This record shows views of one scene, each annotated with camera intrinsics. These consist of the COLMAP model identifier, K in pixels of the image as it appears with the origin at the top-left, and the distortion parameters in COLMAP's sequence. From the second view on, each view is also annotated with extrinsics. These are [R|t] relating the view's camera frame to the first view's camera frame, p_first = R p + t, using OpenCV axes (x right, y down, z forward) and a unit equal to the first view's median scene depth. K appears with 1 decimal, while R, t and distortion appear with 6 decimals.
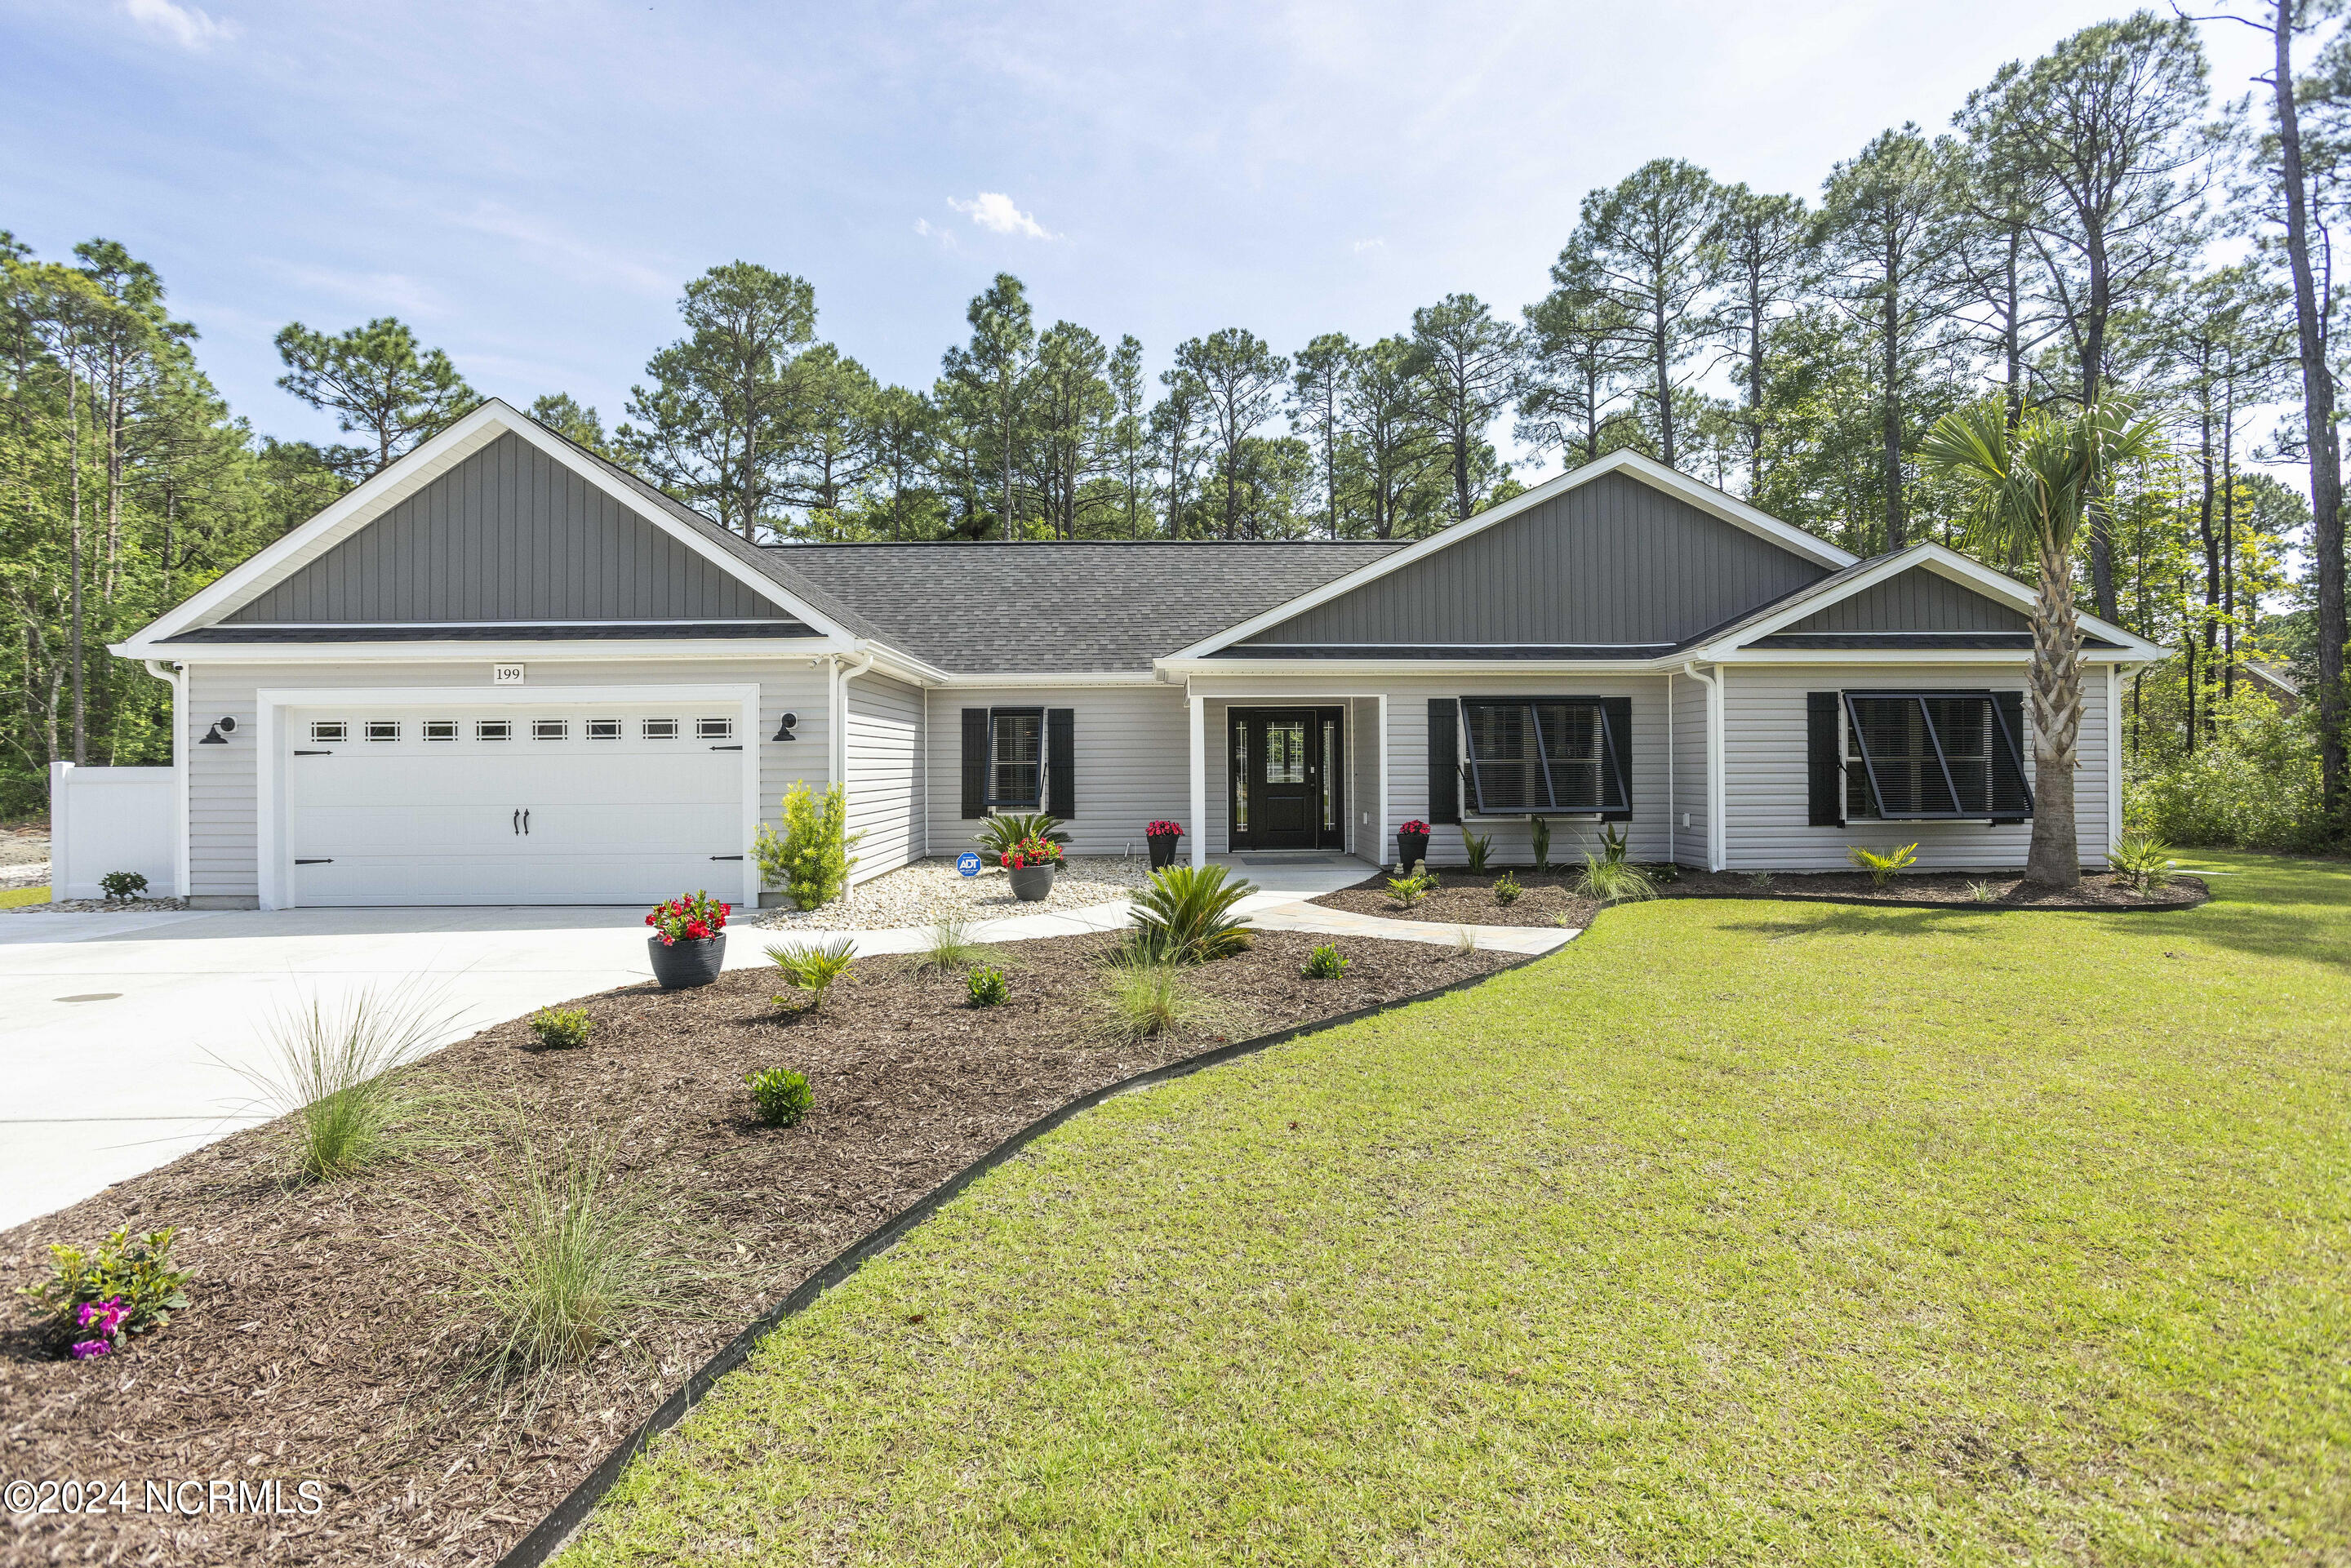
lens RADIAL K [[1136.4, 0, 1172.8], [0, 1136.4, 776.0], [0, 0, 1]] dist [0.000353, 0.000041]
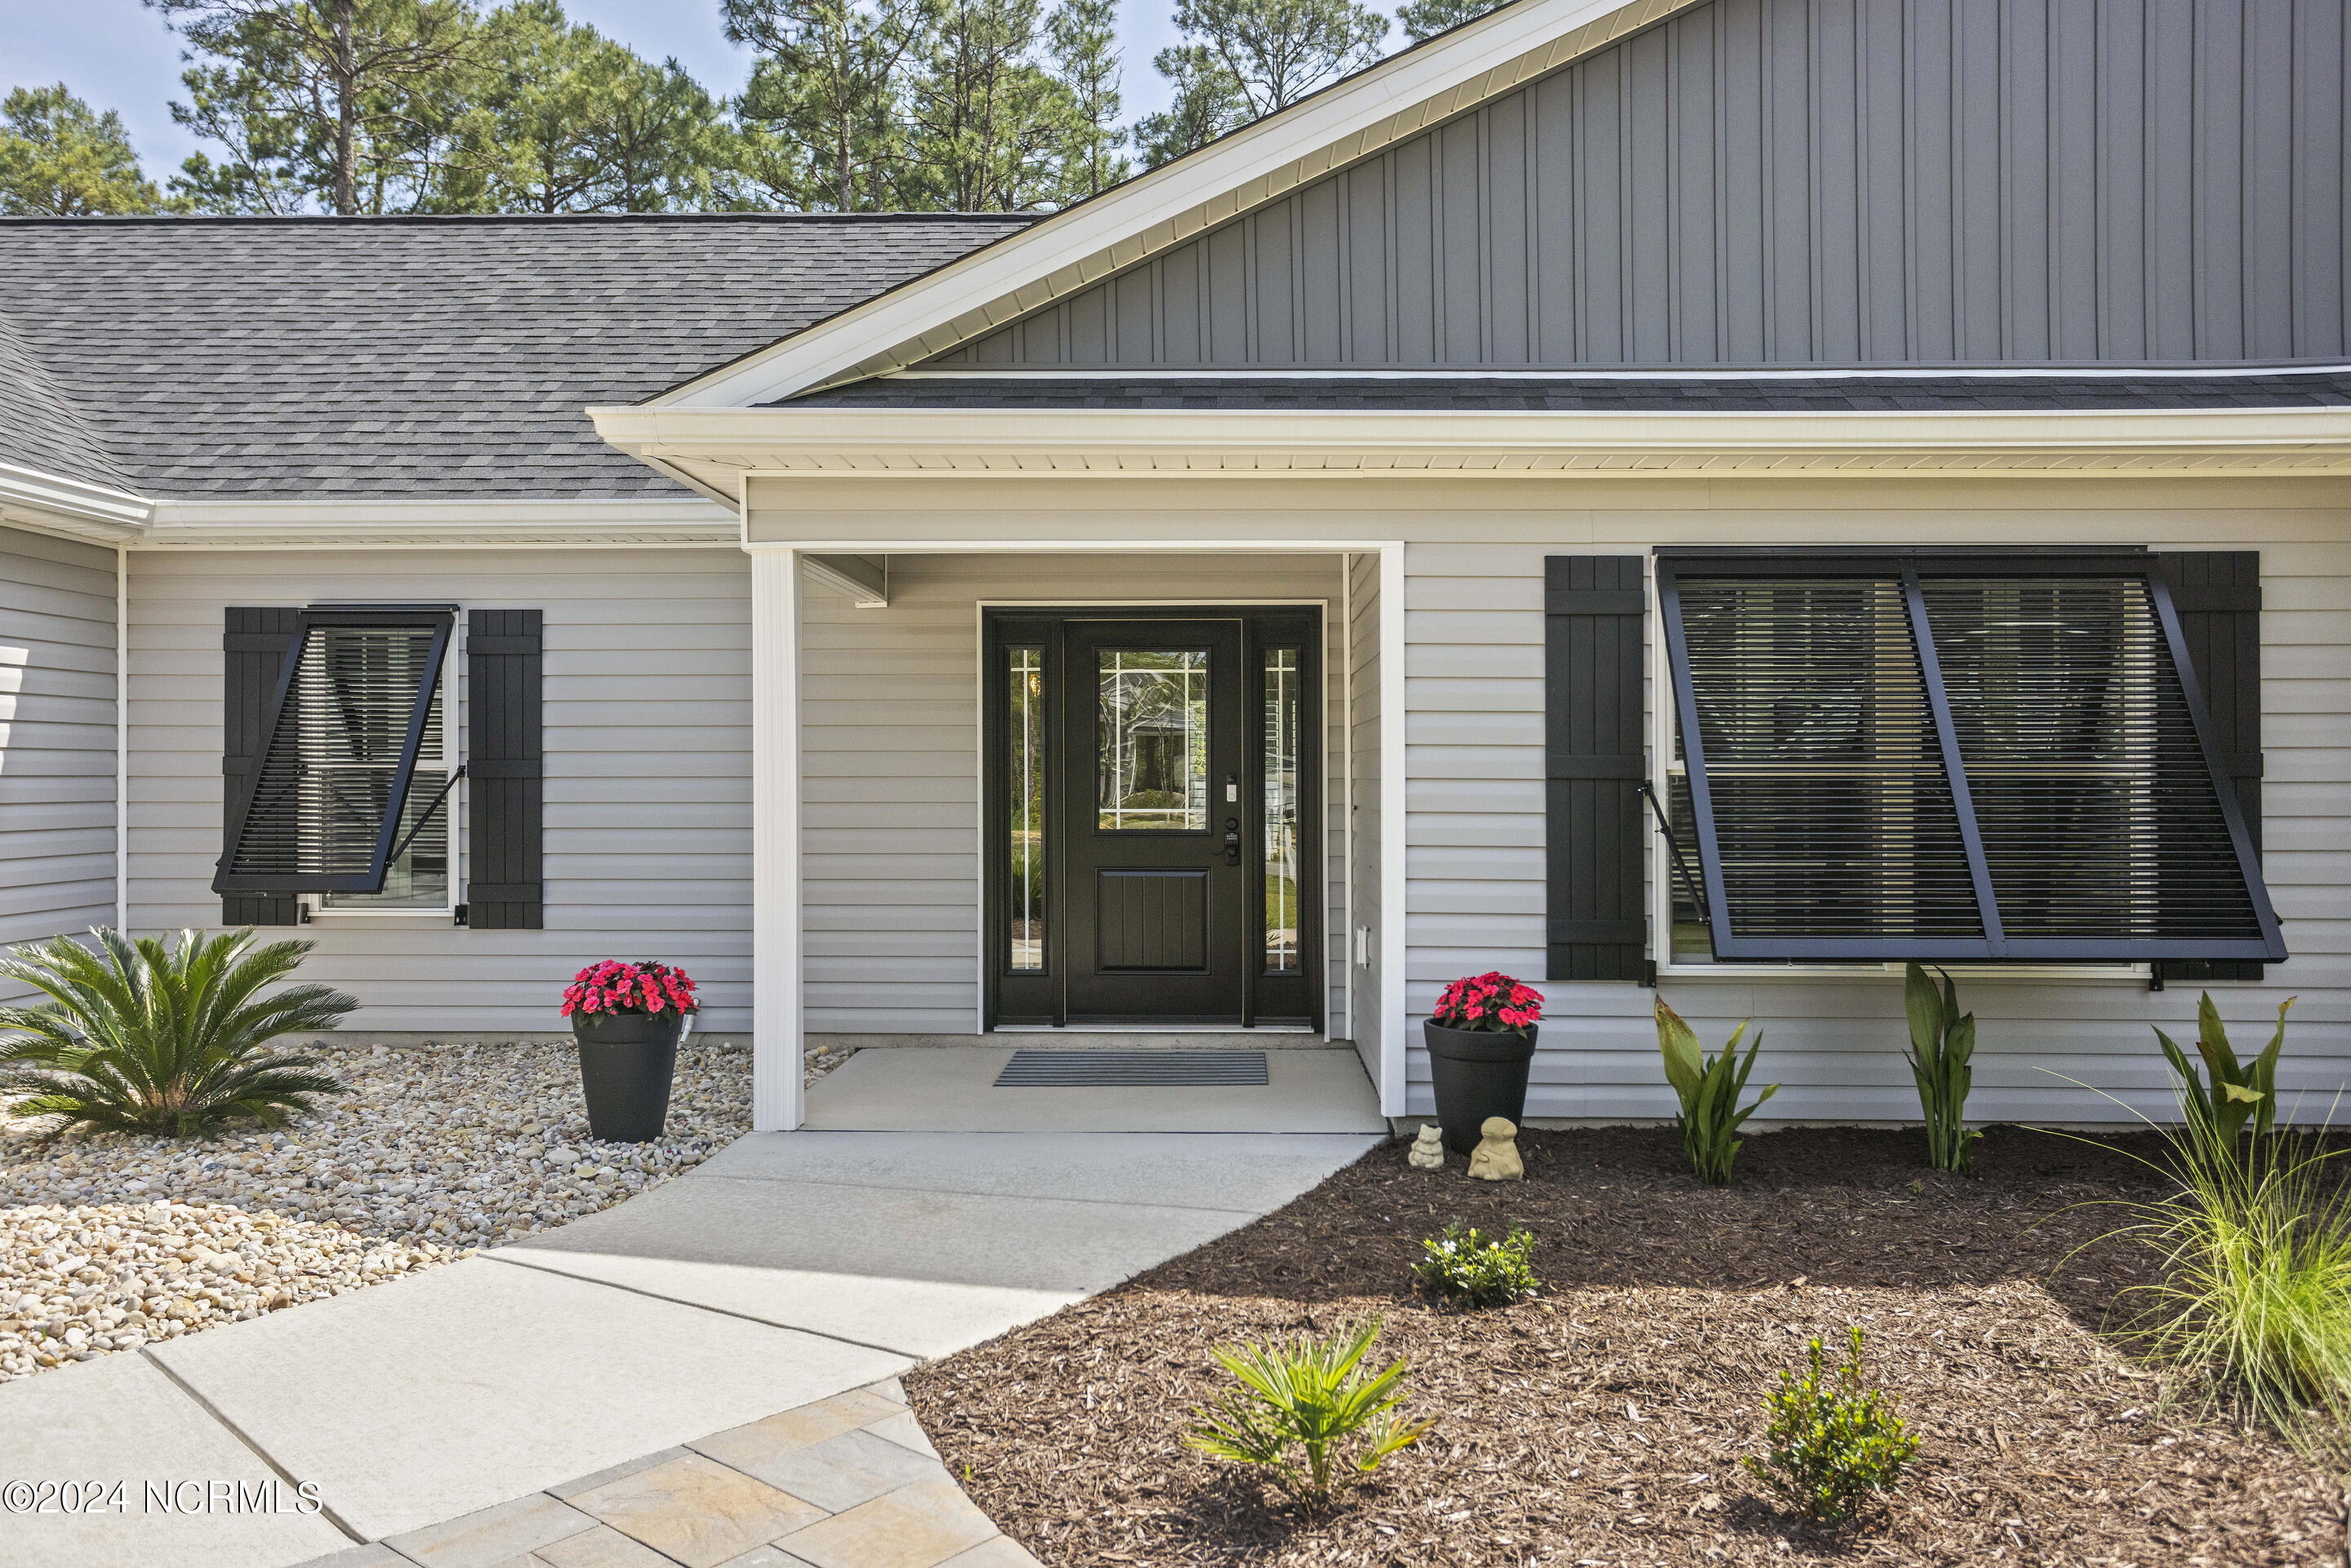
lens RADIAL K [[1899.4, 0, 1177.1], [0, 1899.4, 777.5], [0, 0, 1]] dist [0.043414, -0.000267]
pose [[0.999627, 0.008512, -0.025958, 0.140678], [-0.008761, 0.999916, -0.009513, -0.005021], [0.025875, 0.009736, 0.999618, 0.497873]]
